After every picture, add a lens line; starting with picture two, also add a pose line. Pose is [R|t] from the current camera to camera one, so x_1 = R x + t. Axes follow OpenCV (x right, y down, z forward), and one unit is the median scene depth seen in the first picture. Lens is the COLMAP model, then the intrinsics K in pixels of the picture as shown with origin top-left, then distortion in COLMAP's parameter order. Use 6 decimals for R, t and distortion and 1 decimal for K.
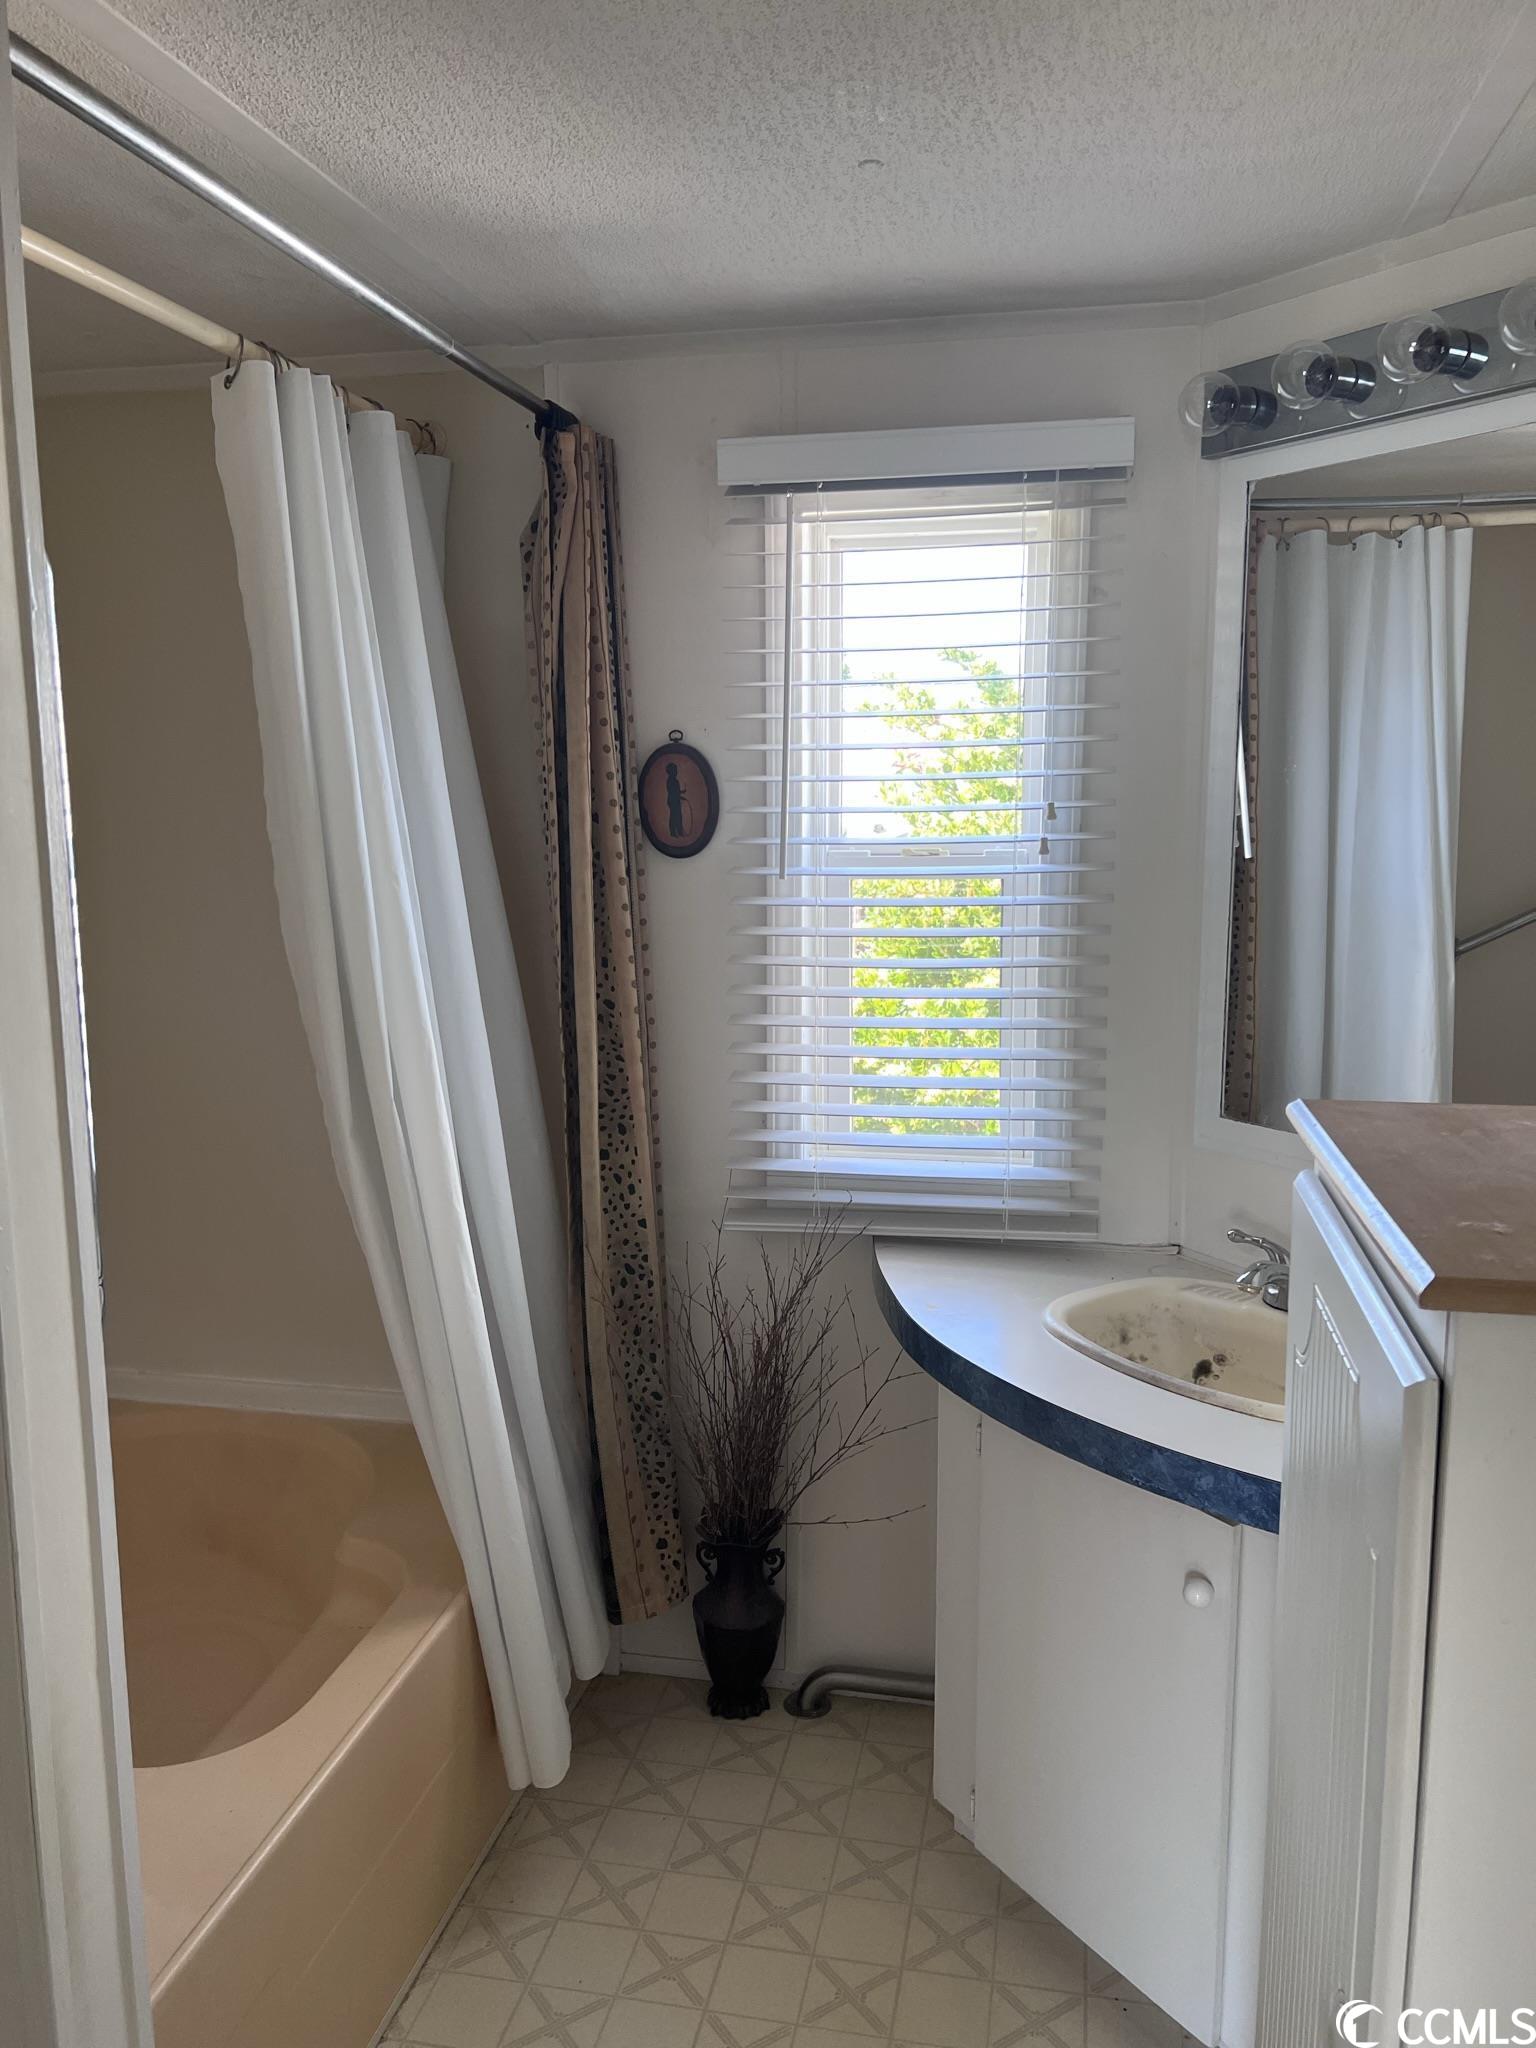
lens RADIAL K [[1558.5, 0, 769.7], [0, 1558.5, 1016.2], [0, 0, 1]] dist [0.065456, -0.069517]
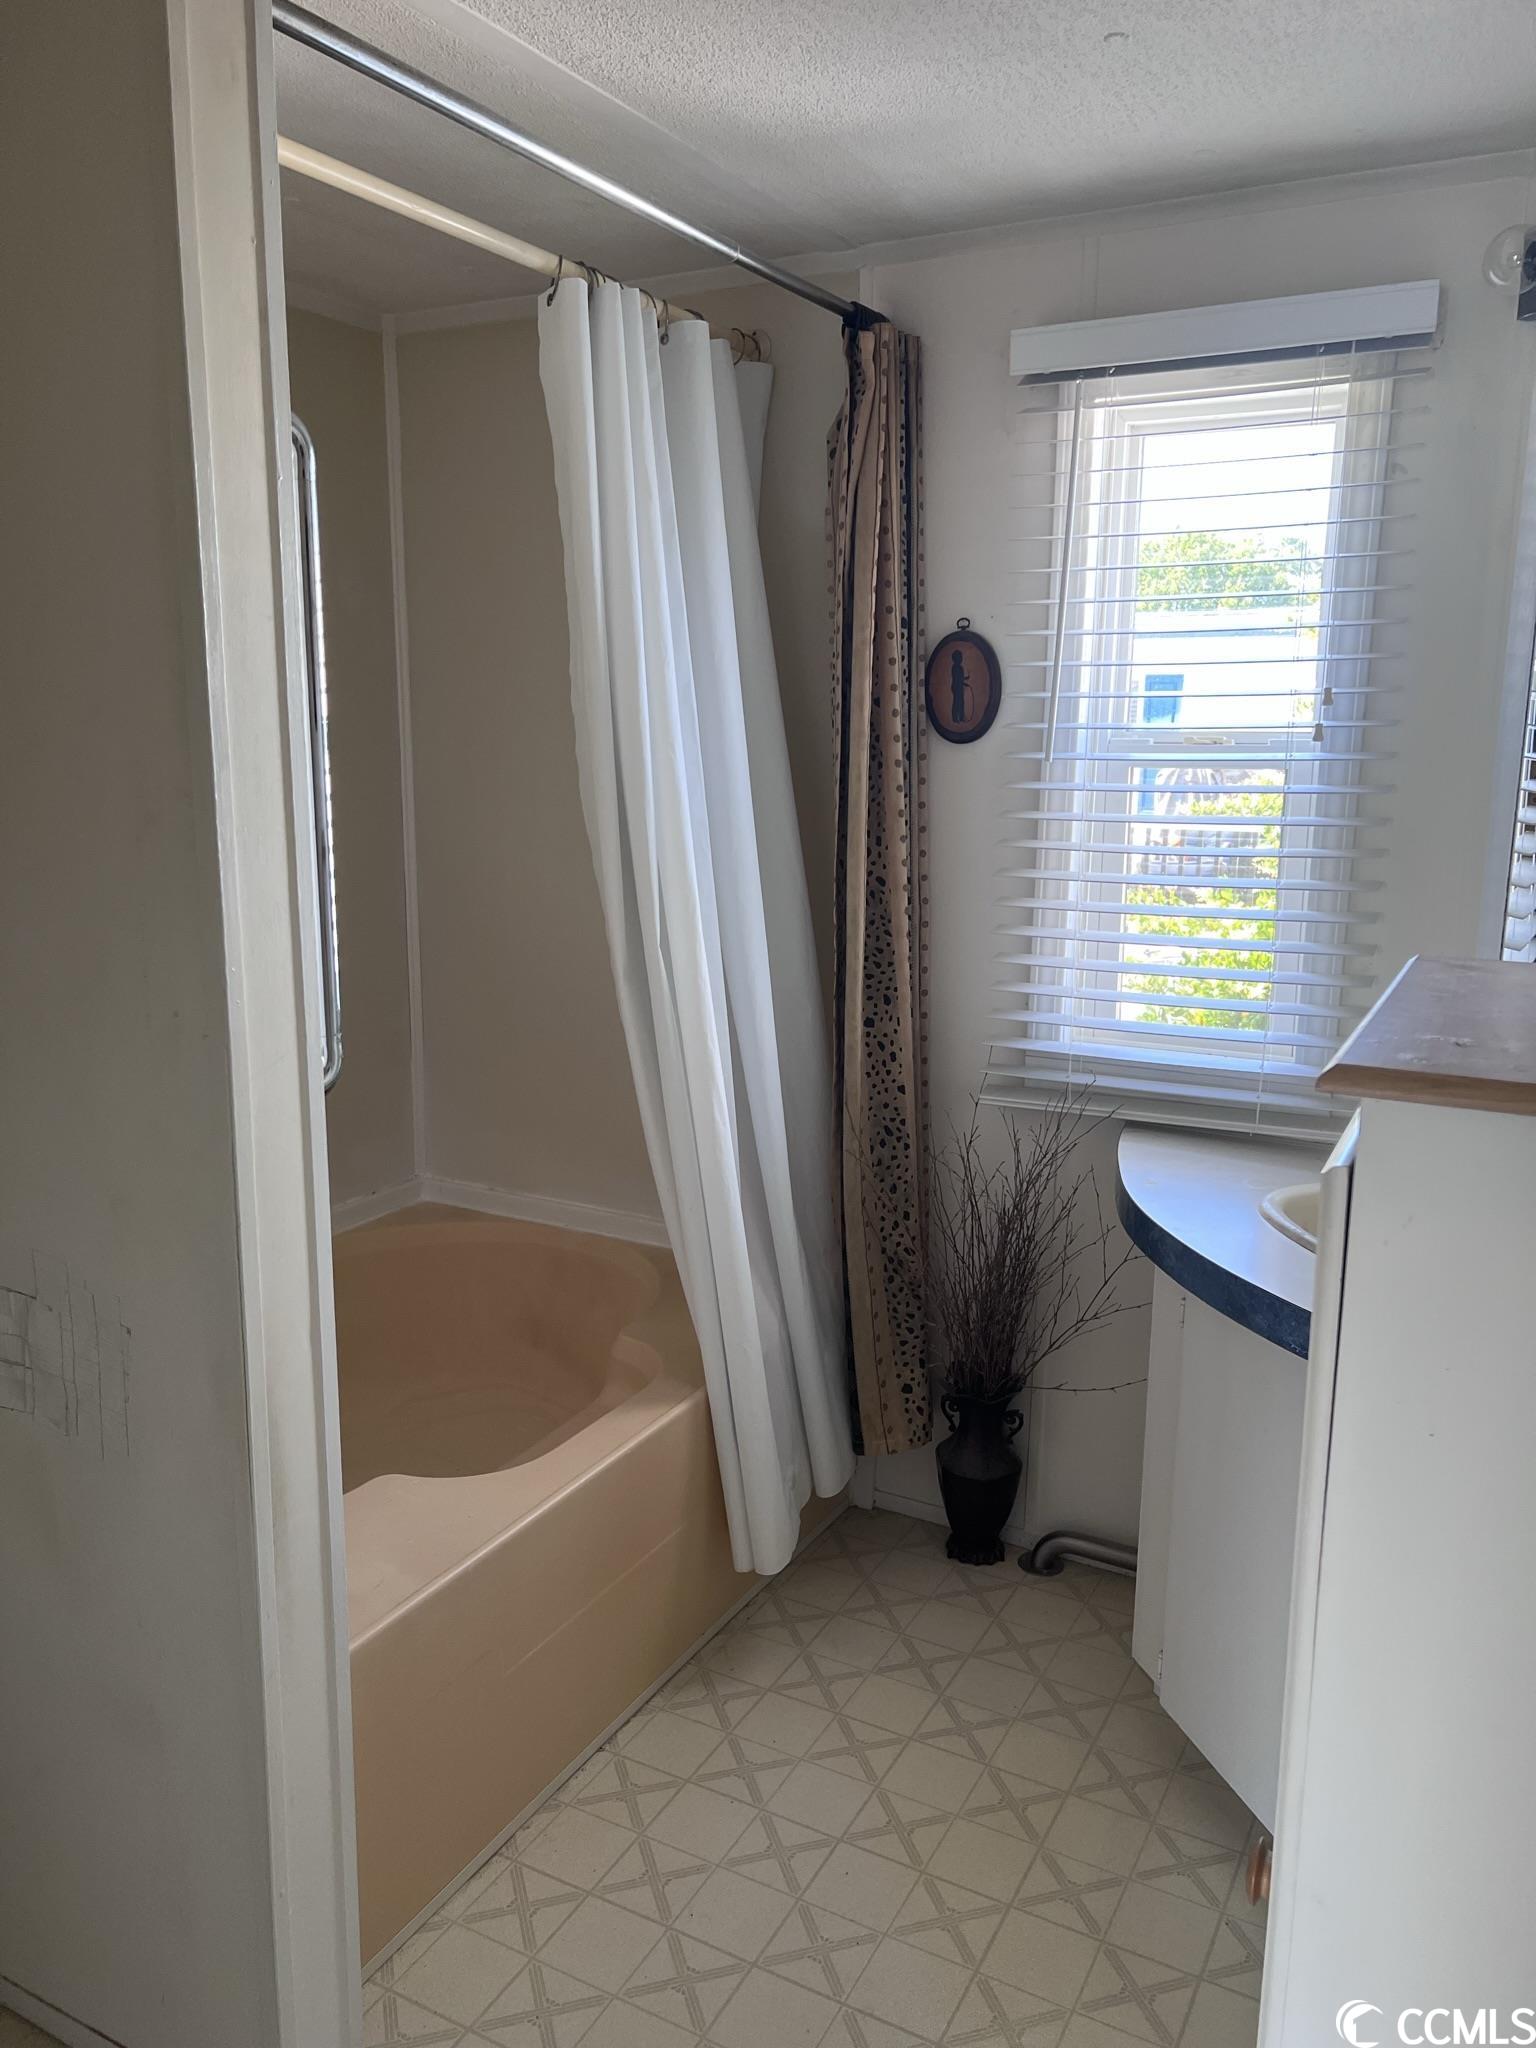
lens RADIAL K [[1558.5, 0, 769.7], [0, 1558.5, 1016.2], [0, 0, 1]] dist [0.065456, -0.069517]
pose [[0.956708, 0.069698, -0.282581, 0.133068], [-0.058112, 0.997097, 0.049190, 0.037694], [0.285189, -0.030640, 0.957981, -0.043976]]
